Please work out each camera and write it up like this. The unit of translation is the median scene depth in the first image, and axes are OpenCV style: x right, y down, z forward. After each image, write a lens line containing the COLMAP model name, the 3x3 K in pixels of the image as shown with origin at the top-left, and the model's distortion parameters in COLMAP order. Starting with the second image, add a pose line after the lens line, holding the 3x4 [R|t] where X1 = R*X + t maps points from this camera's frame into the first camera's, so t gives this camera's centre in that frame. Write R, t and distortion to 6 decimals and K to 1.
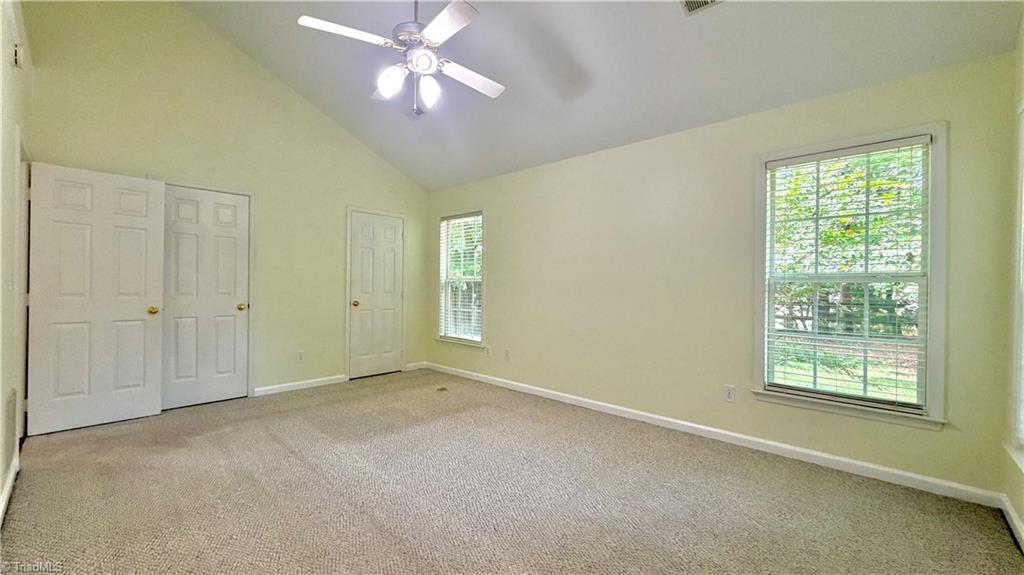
lens RADIAL K [[407.7, 0, 510.6], [0, 407.7, 286.7], [0, 0, 1]] dist [-0.000916, -0.000440]
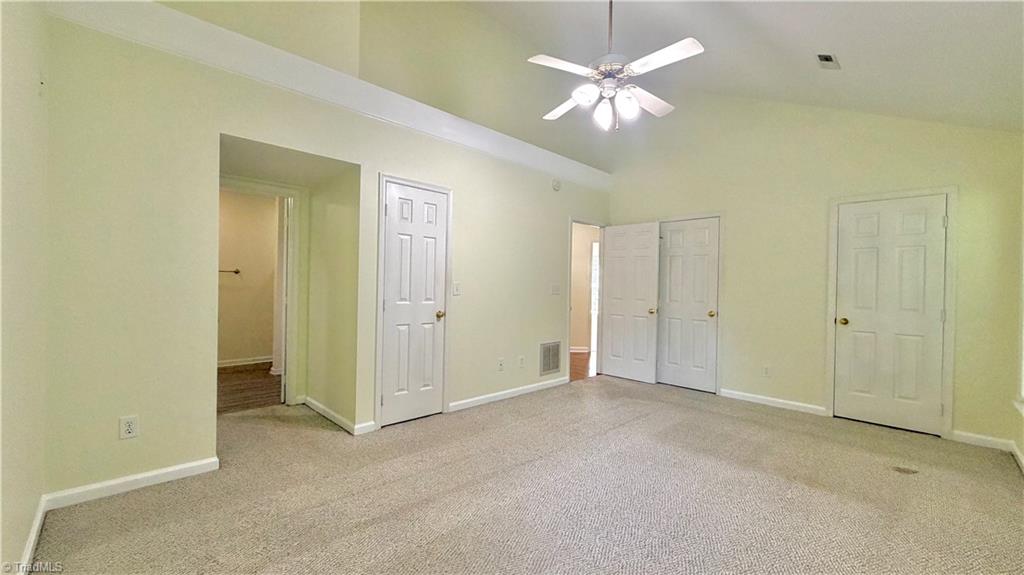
lens RADIAL K [[407.7, 0, 510.6], [0, 407.7, 286.7], [0, 0, 1]] dist [-0.000916, -0.000440]
pose [[-0.052655, -0.016559, -0.998475, 0.576413], [-0.022809, 0.999622, -0.015375, 0.002814], [0.998352, 0.021965, -0.053013, 0.540414]]
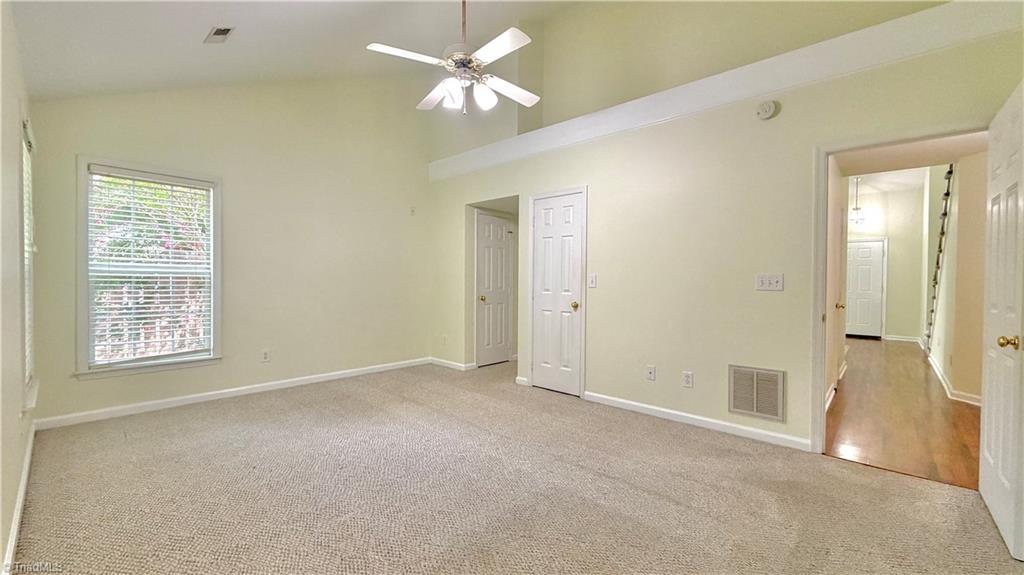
lens RADIAL K [[407.7, 0, 510.6], [0, 407.7, 286.7], [0, 0, 1]] dist [-0.000916, -0.000440]
pose [[-0.999650, -0.025230, -0.007935, -0.239639], [-0.025373, 0.999509, 0.018392, -0.005075], [0.007467, 0.018587, -0.999799, 1.412783]]
